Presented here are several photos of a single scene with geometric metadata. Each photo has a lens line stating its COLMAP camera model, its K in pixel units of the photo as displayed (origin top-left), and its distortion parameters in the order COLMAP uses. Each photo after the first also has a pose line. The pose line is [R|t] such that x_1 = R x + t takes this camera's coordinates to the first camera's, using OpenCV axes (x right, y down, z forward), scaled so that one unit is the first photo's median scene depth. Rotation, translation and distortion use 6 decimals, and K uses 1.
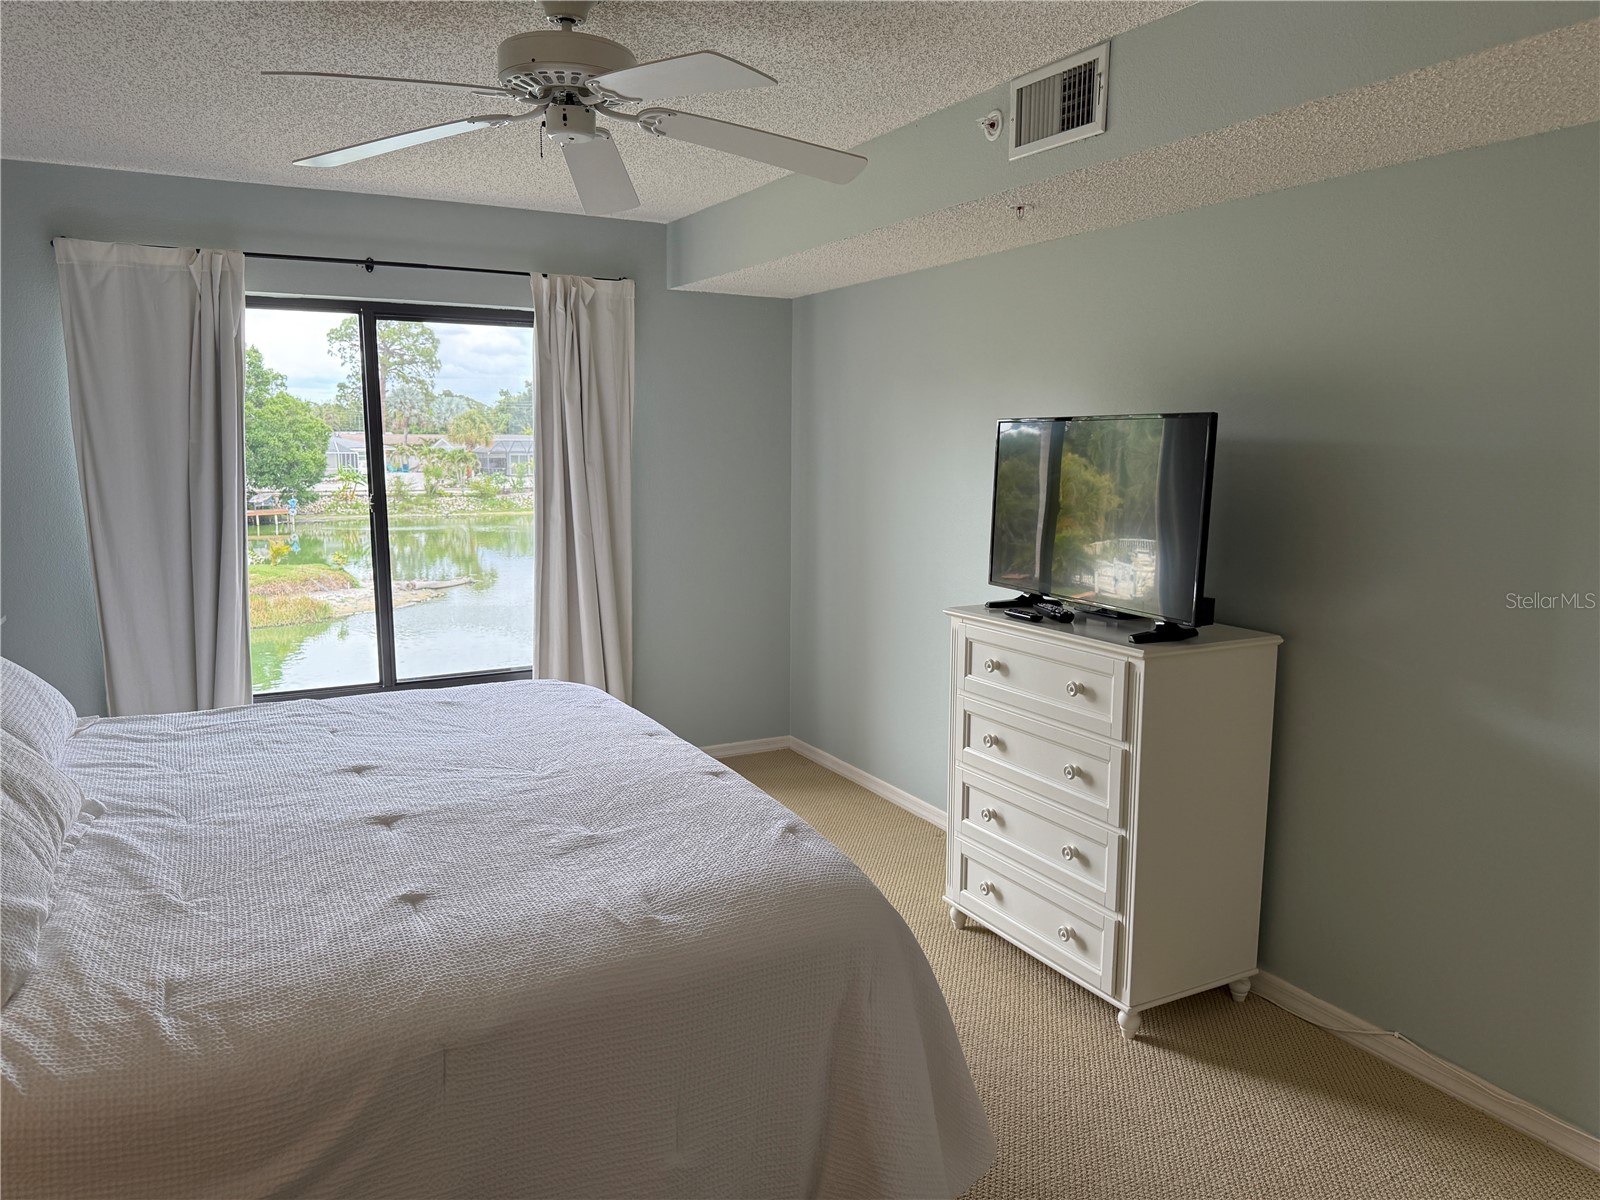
lens RADIAL K [[1129.9, 0, 806.8], [0, 1129.9, 612.3], [0, 0, 1]] dist [0.065195, -0.080143]
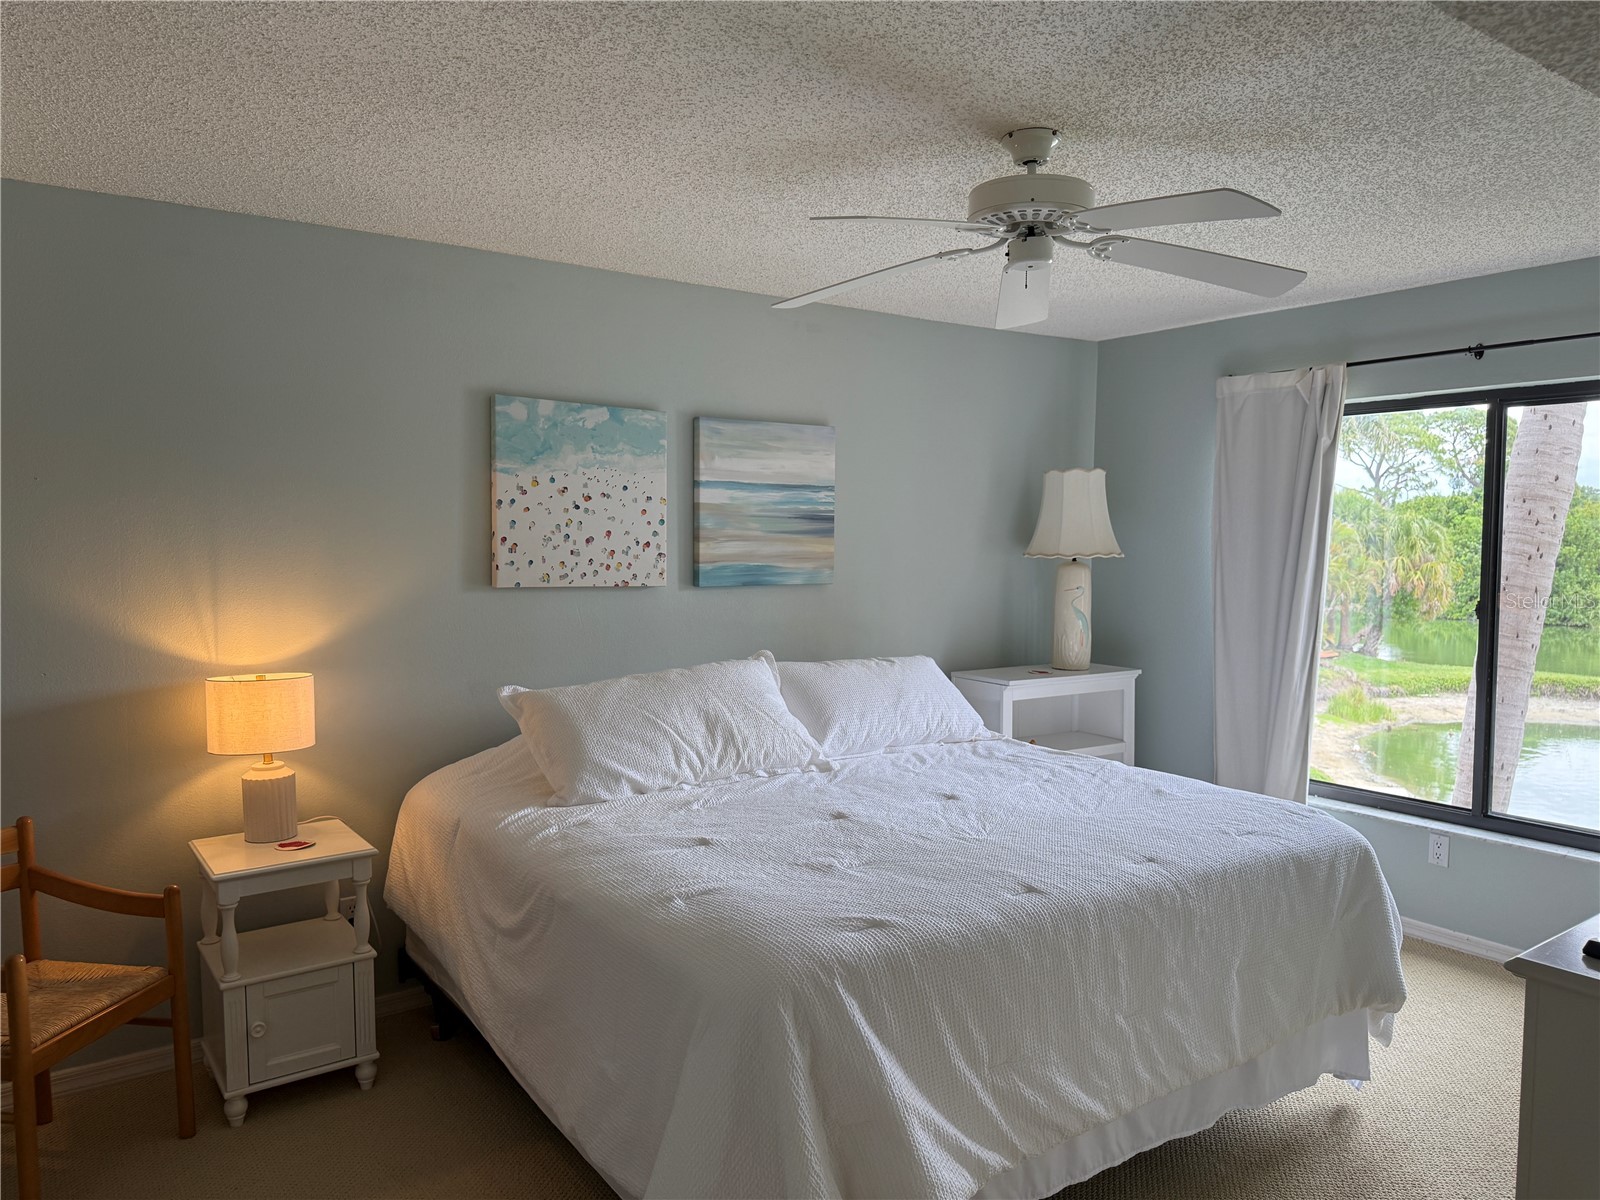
lens RADIAL K [[1129.9, 0, 806.8], [0, 1129.9, 612.3], [0, 0, 1]] dist [0.065195, -0.080143]
pose [[0.126778, 0.070389, -0.989431, 0.388457], [-0.154431, 0.986717, 0.050408, -0.049334], [0.979836, 0.146409, 0.135964, 0.308480]]
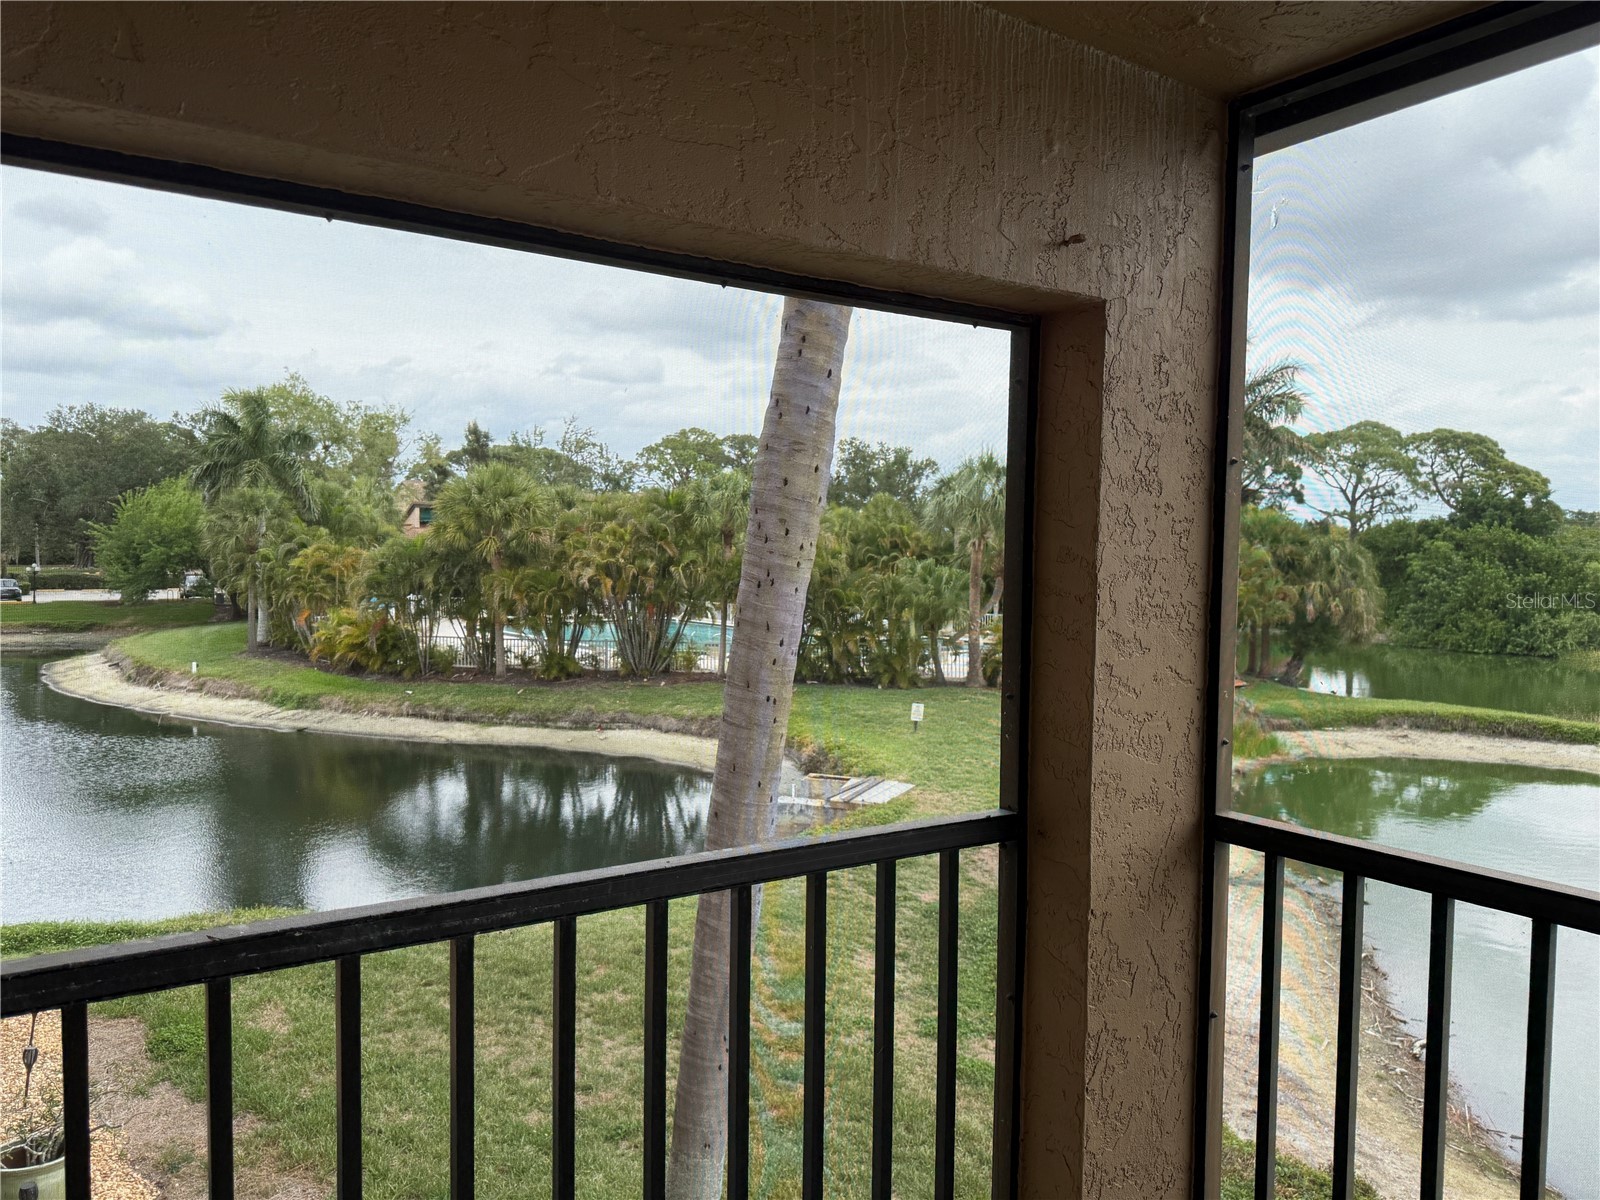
lens RADIAL K [[1109.1, 0, 793.6], [0, 1109.1, 615.1], [0, 0, 1]] dist [0.130424, -0.208514]
pose [[0.088320, 0.058115, -0.994395, 0.005054], [-0.164618, 0.985421, 0.042970, -0.311095], [0.982395, 0.159900, 0.096599, 1.979207]]
